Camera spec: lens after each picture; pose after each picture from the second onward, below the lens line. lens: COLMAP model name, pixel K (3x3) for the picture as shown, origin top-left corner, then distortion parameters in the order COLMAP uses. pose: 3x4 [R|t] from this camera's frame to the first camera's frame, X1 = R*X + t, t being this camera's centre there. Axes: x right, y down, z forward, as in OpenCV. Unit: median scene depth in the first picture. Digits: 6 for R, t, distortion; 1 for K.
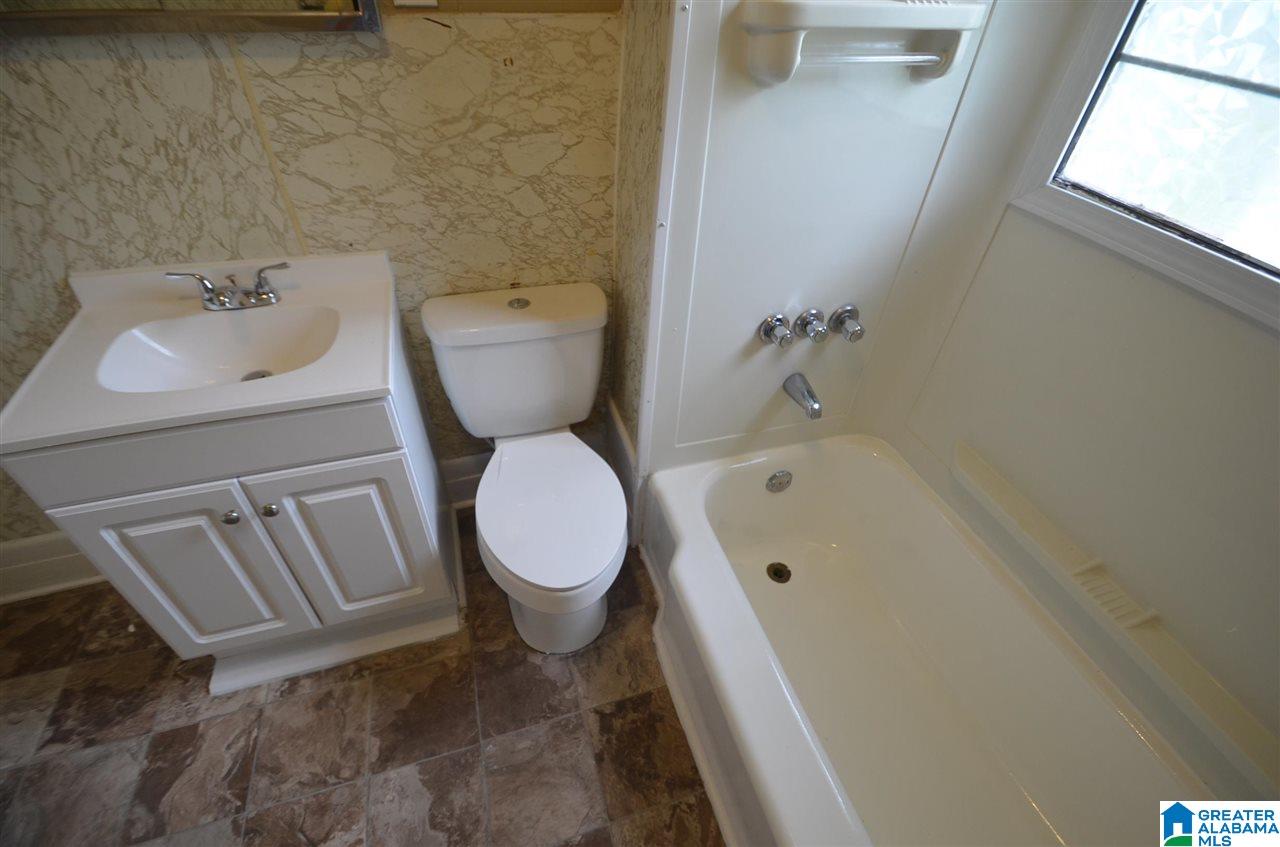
lens RADIAL K [[563.7, 0, 634.4], [0, 563.7, 443.1], [0, 0, 1]] dist [-0.004455, -0.006175]
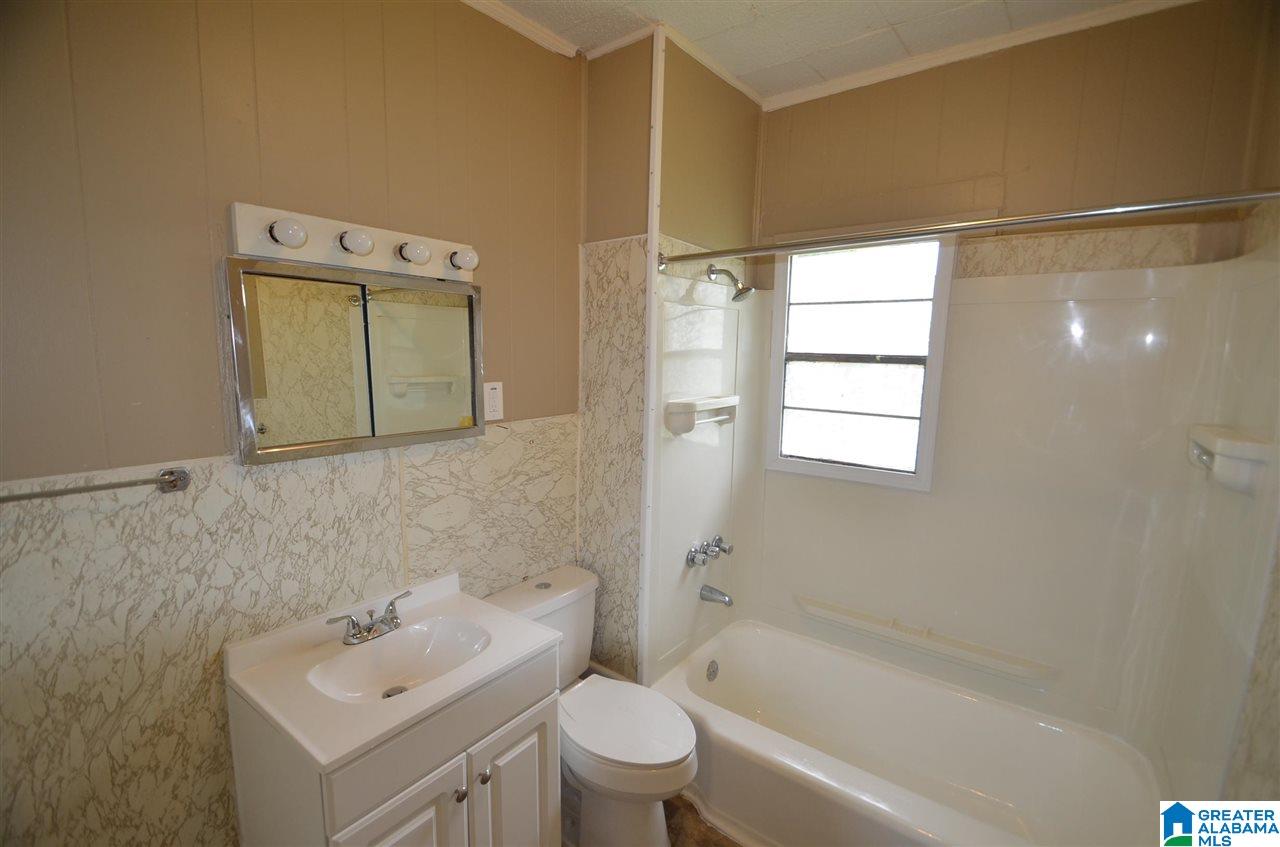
lens RADIAL K [[563.7, 0, 640.5], [0, 563.7, 427.3], [0, 0, 1]] dist [-0.004455, -0.006175]
pose [[0.809288, -0.104652, 0.578015, -0.912903], [0.402742, 0.815167, -0.416296, 0.127478], [-0.427613, 0.569694, 0.701852, -0.356479]]
